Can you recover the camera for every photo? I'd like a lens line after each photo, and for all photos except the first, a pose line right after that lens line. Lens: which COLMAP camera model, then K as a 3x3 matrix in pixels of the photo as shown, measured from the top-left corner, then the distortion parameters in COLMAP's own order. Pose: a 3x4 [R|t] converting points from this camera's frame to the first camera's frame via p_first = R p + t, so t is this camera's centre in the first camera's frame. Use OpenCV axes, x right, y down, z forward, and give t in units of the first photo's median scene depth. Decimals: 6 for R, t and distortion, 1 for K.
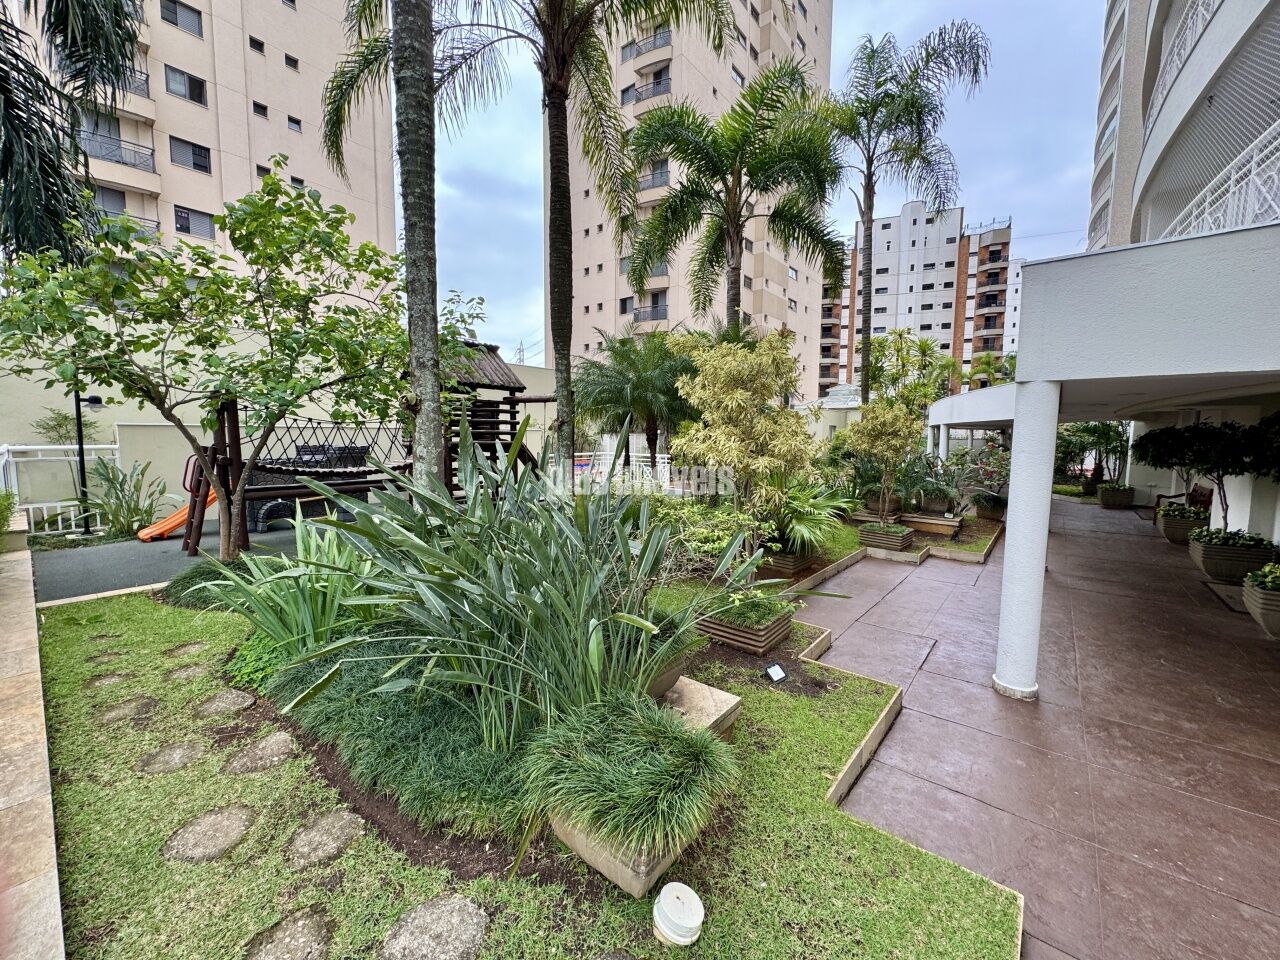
lens RADIAL K [[511.5, 0, 638.9], [0, 511.5, 478.0], [0, 0, 1]] dist [-0.002596, -0.000023]
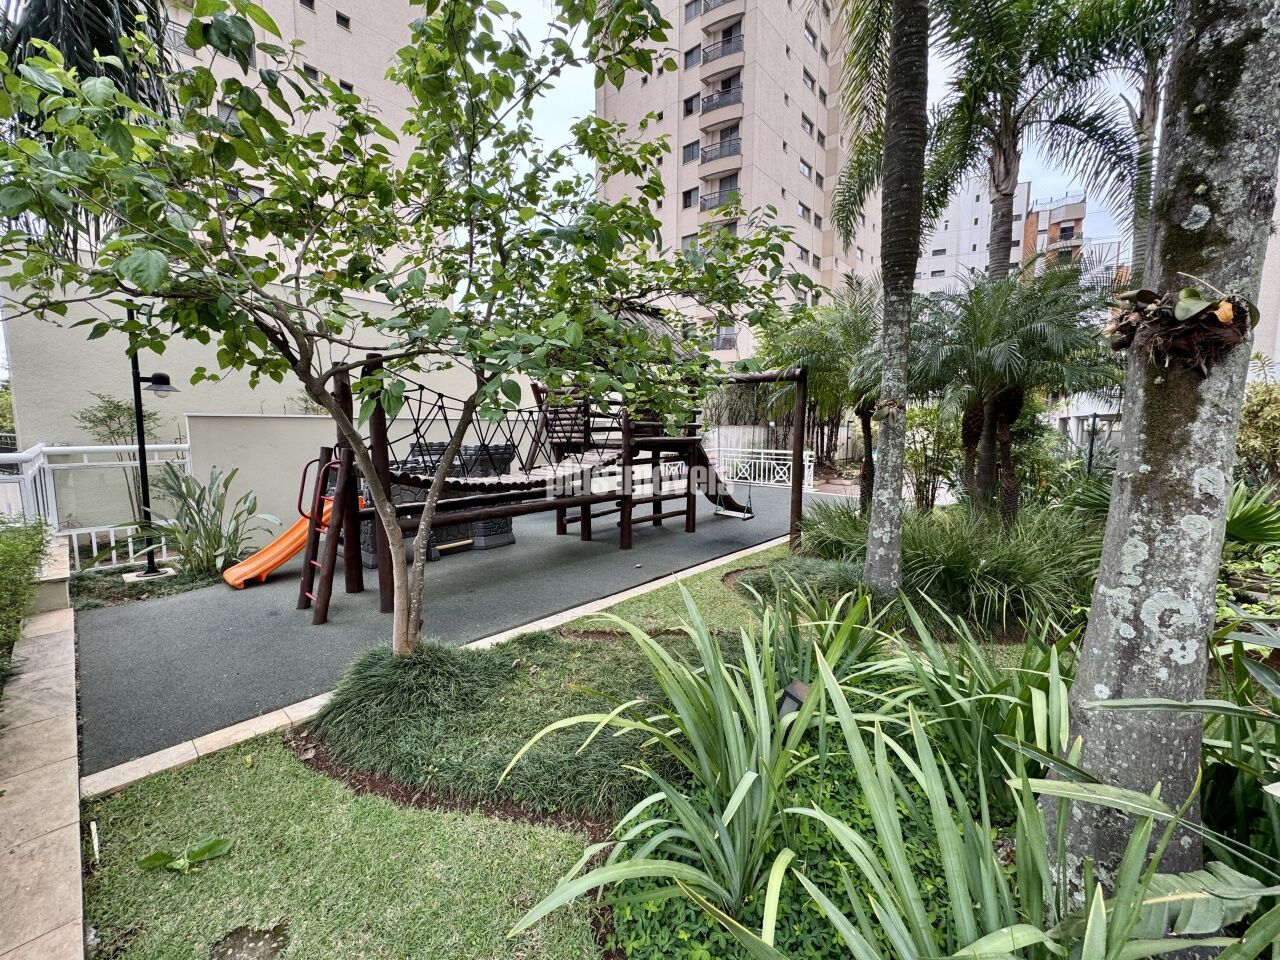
lens RADIAL K [[511.5, 0, 641.2], [0, 511.5, 478.3], [0, 0, 1]] dist [-0.002596, -0.000023]
pose [[0.999229, 0.000703, -0.039250, -0.376062], [-0.000090, 0.999878, 0.015612, -0.029754], [0.039256, -0.015596, 0.999107, 0.322504]]
